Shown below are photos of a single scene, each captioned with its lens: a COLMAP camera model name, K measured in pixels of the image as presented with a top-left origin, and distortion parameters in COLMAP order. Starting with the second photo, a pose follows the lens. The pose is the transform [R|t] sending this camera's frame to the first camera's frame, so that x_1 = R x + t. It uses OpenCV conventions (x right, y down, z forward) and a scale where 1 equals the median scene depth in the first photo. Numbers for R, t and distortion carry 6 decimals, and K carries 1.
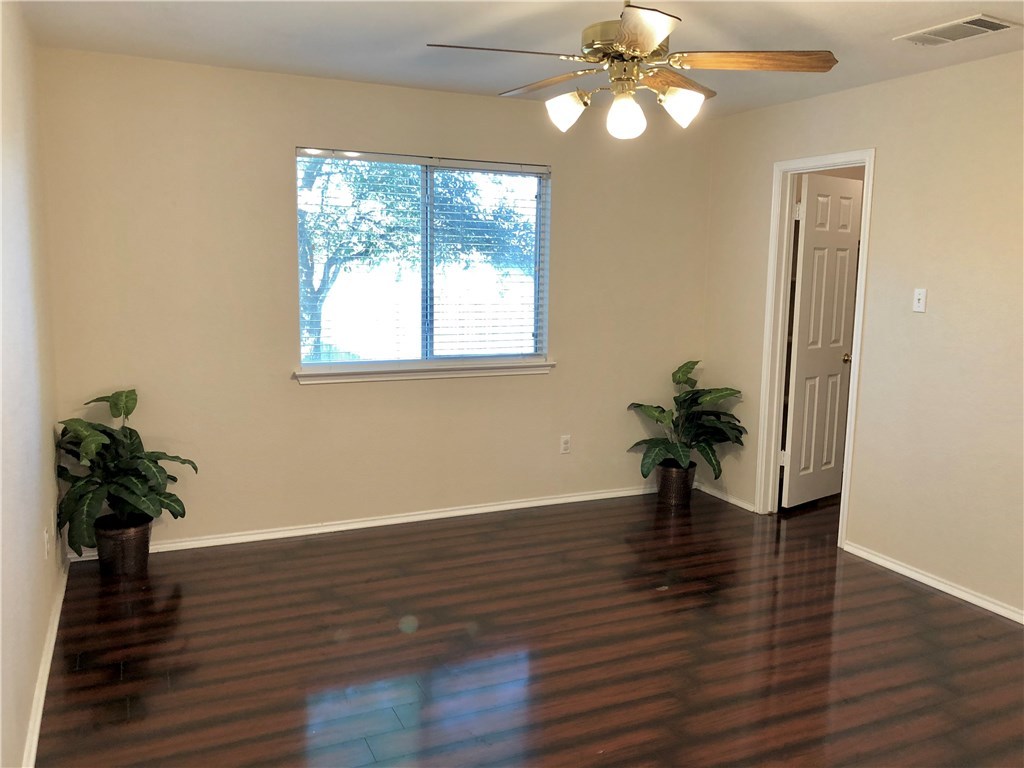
lens RADIAL K [[840.2, 0, 512.0], [0, 840.2, 383.2], [0, 0, 1]] dist [0.038426, -0.032597]
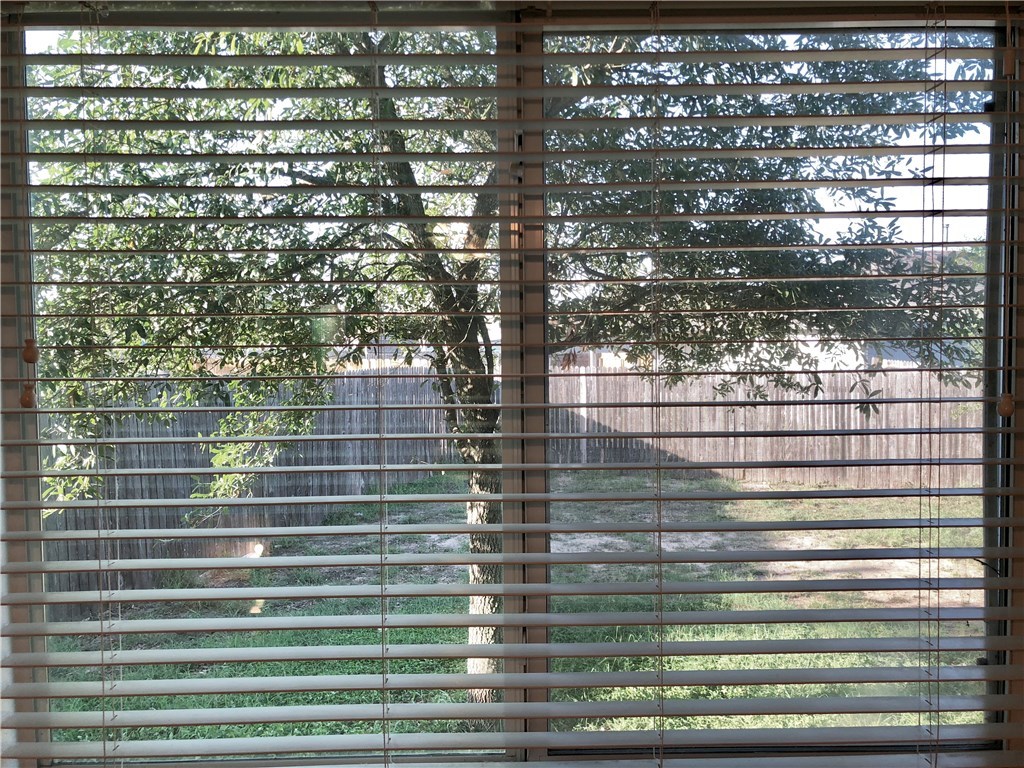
lens RADIAL K [[840.2, 0, 512.4], [0, 840.2, 383.3], [0, 0, 1]] dist [0.038426, -0.032597]
pose [[0.911353, -0.015177, -0.411345, 0.002896], [-0.026821, 0.995007, -0.096135, -0.069097], [0.410751, 0.098645, 0.906396, 0.476865]]
